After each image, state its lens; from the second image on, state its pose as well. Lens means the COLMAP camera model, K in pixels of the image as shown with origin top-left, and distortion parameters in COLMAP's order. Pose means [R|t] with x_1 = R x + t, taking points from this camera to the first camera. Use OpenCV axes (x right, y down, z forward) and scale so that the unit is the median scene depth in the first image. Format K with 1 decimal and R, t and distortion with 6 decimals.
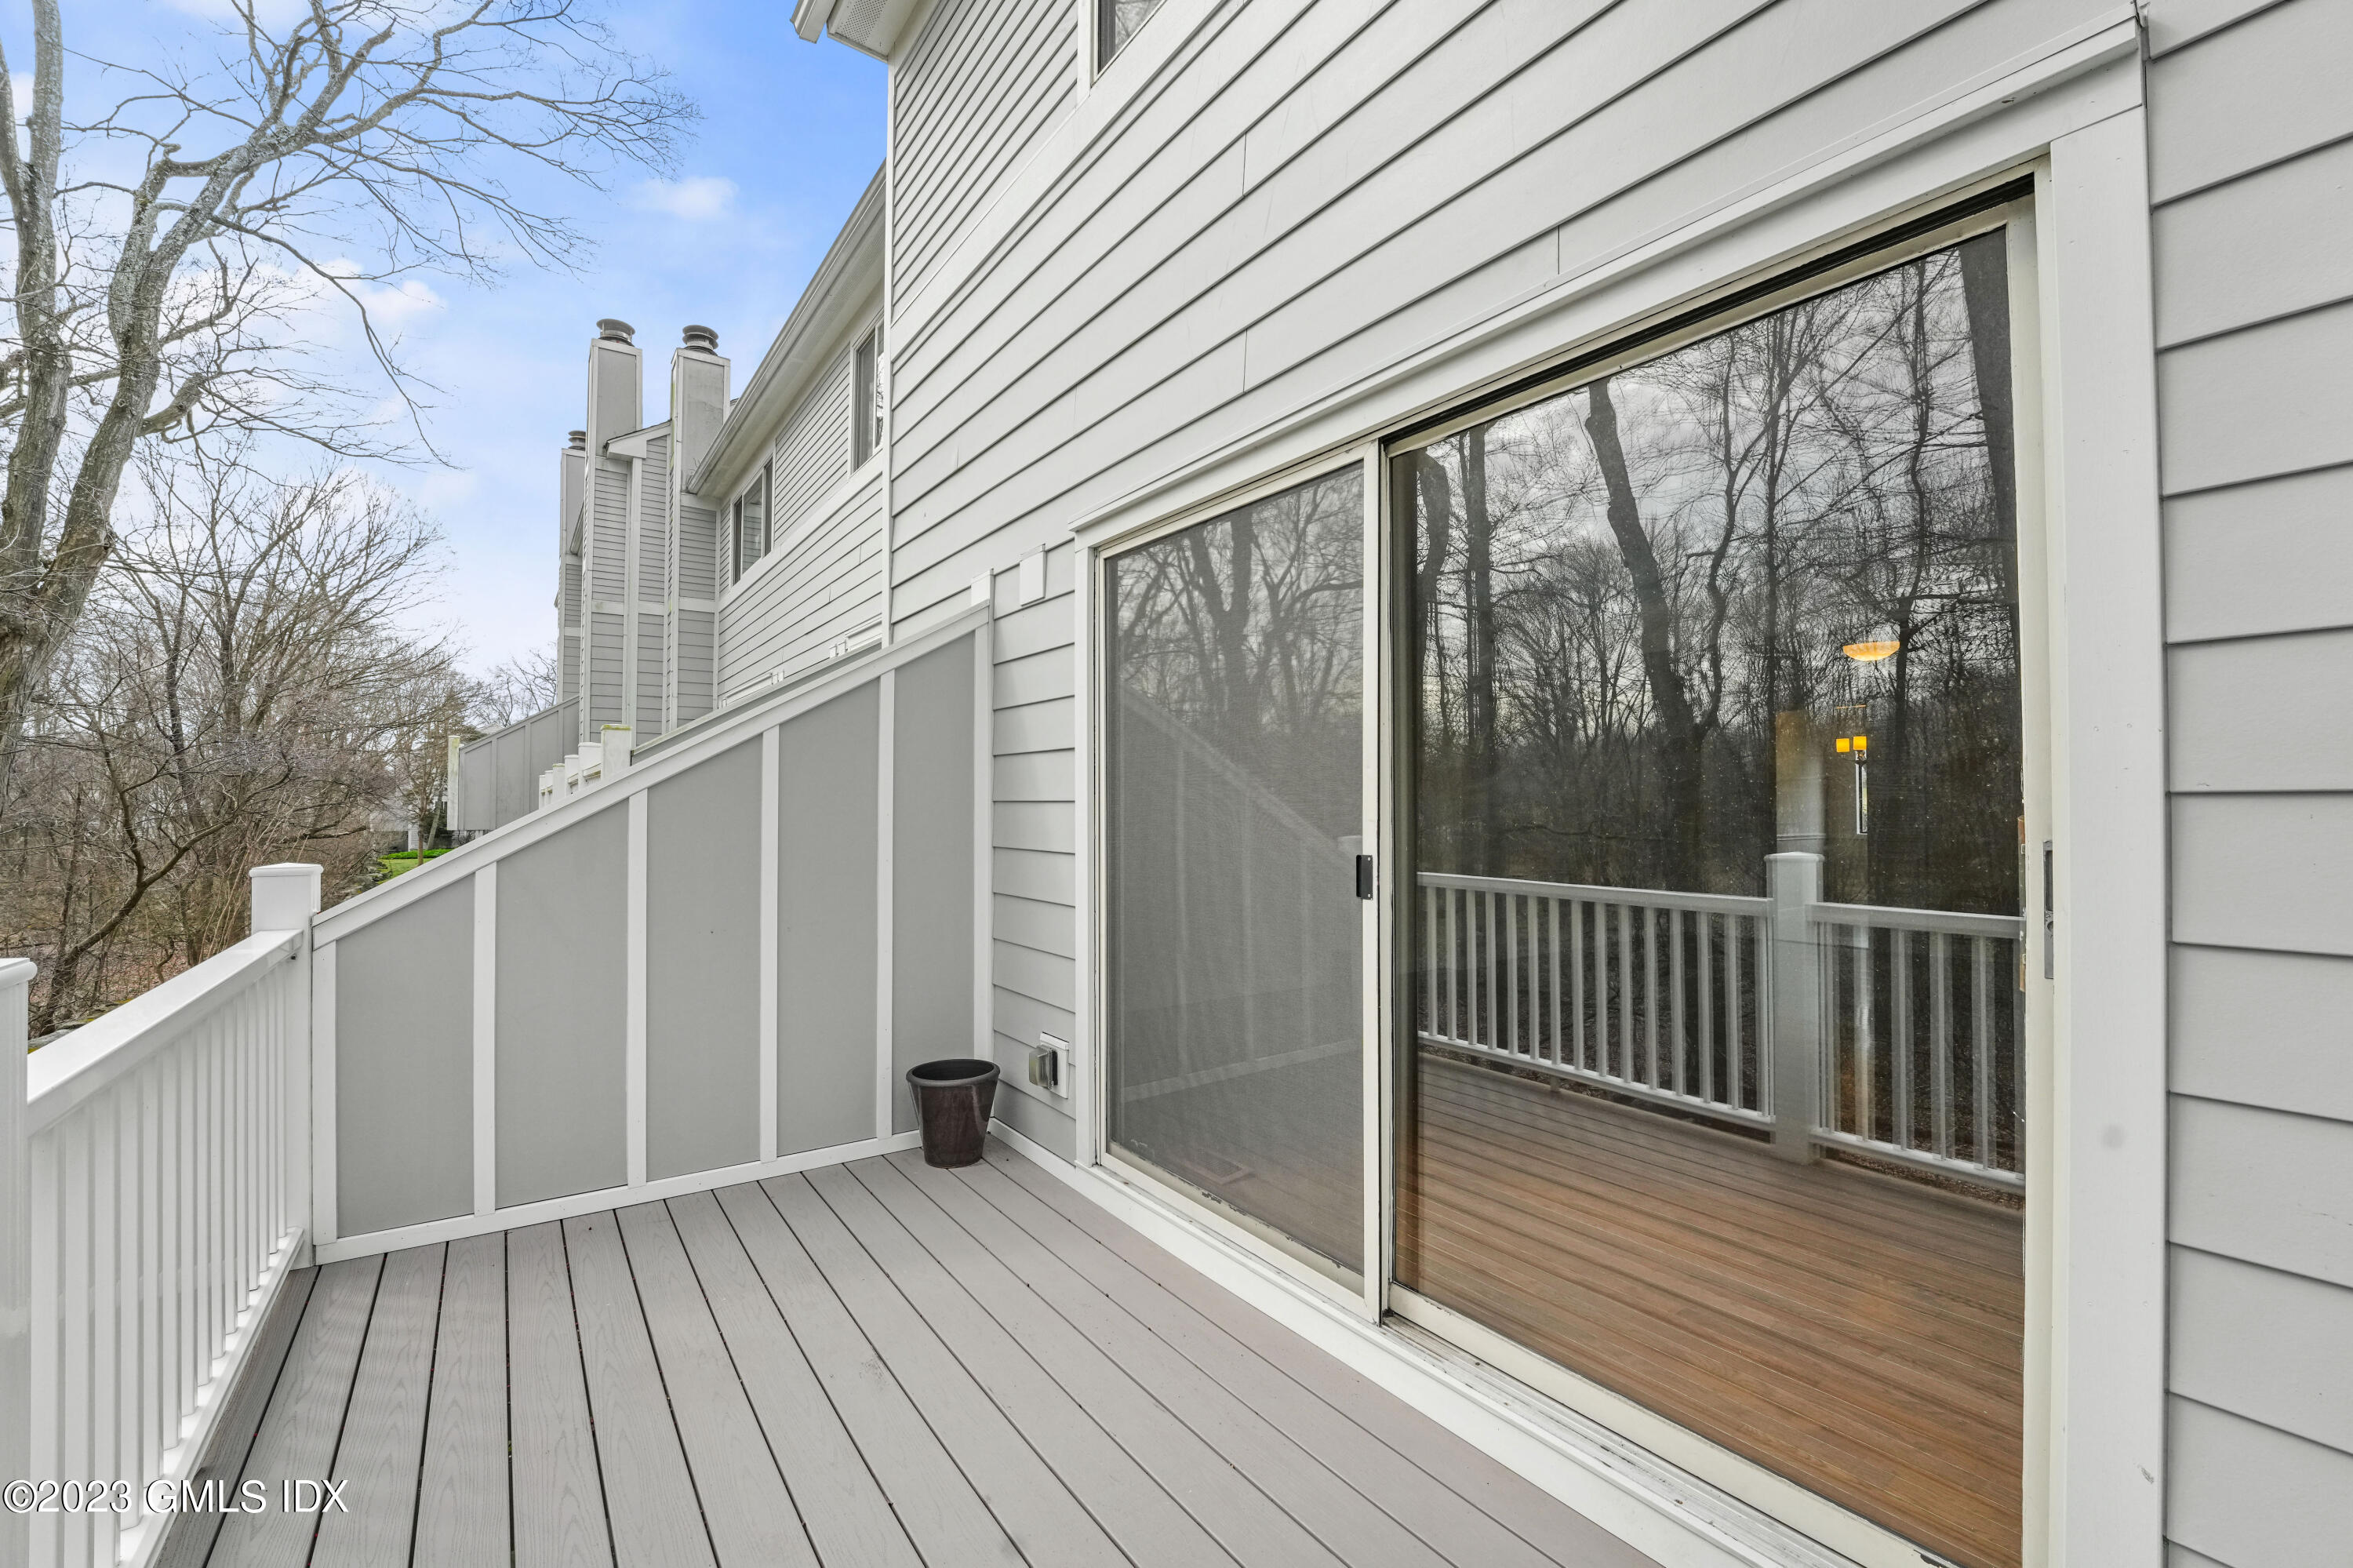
lens RADIAL K [[987.7, 0, 1178.6], [0, 987.7, 805.4], [0, 0, 1]] dist [-0.004842, 0.000821]
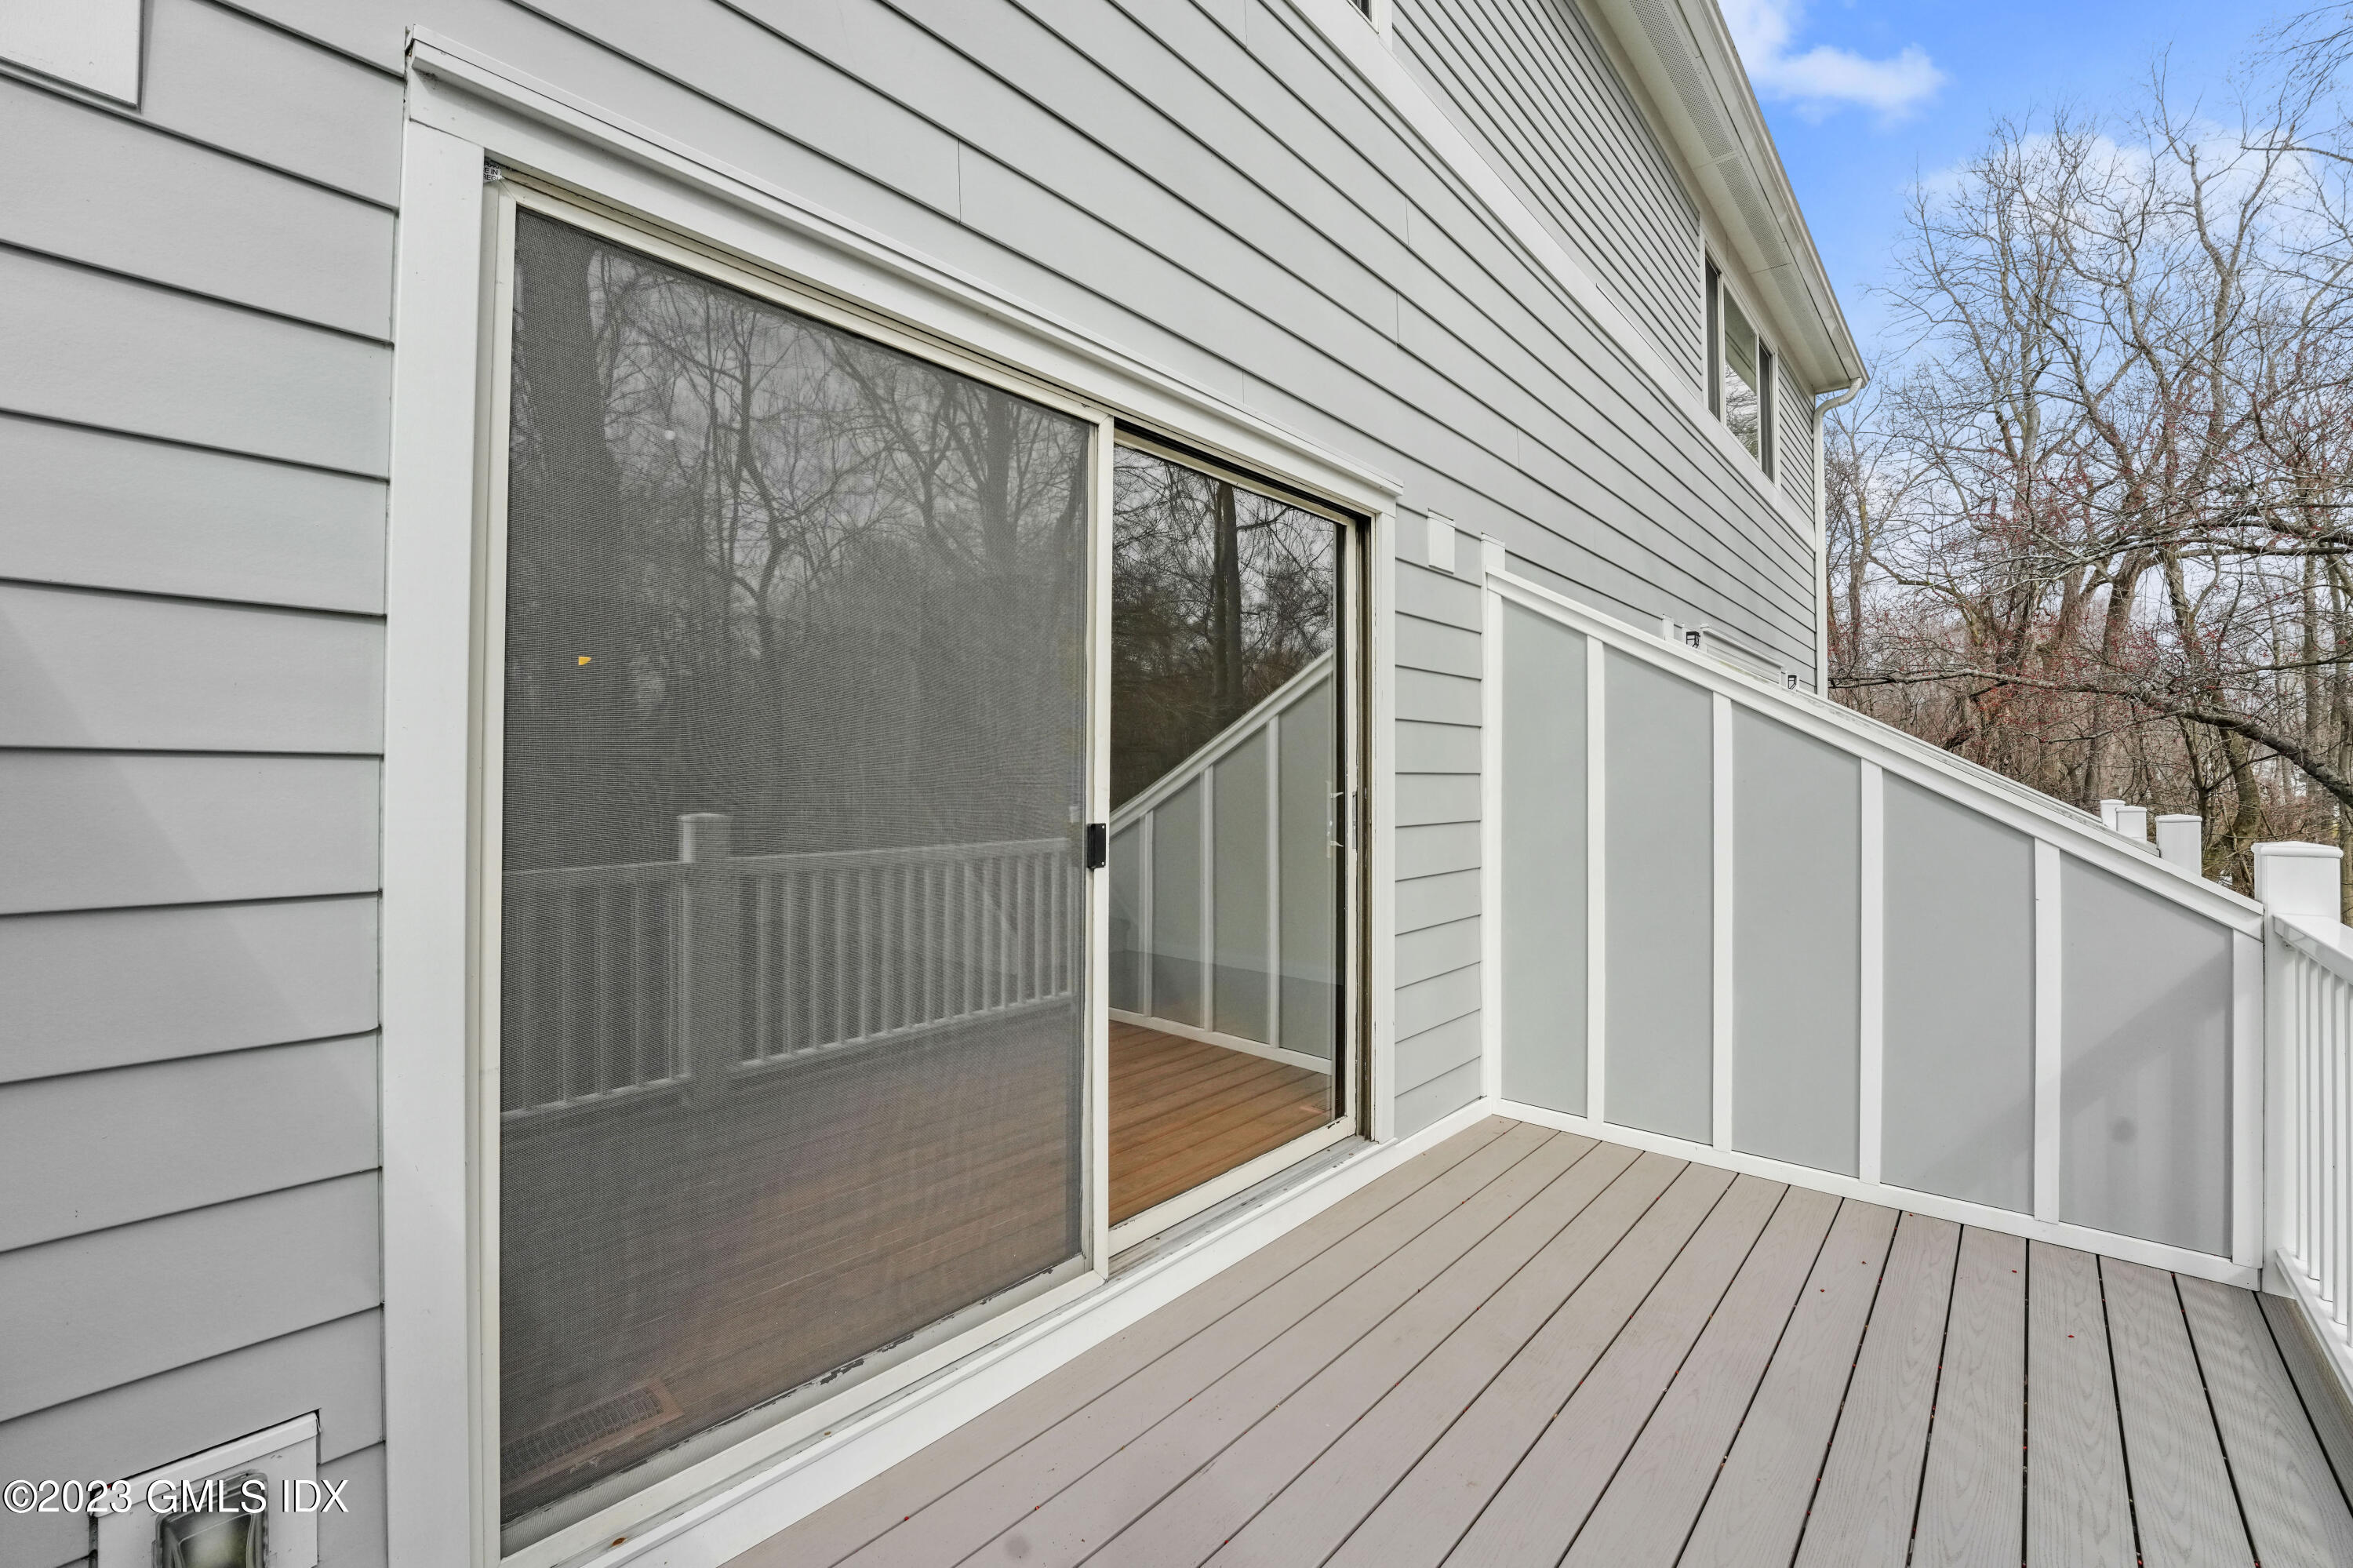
lens RADIAL K [[987.7, 0, 1191.8], [0, 987.7, 768.8], [0, 0, 1]] dist [-0.004842, 0.000821]
pose [[-0.234166, 0.003789, 0.972189, -0.730114], [-0.011697, 0.999909, -0.006715, 0.000275], [-0.972126, -0.012944, -0.234100, 1.037352]]
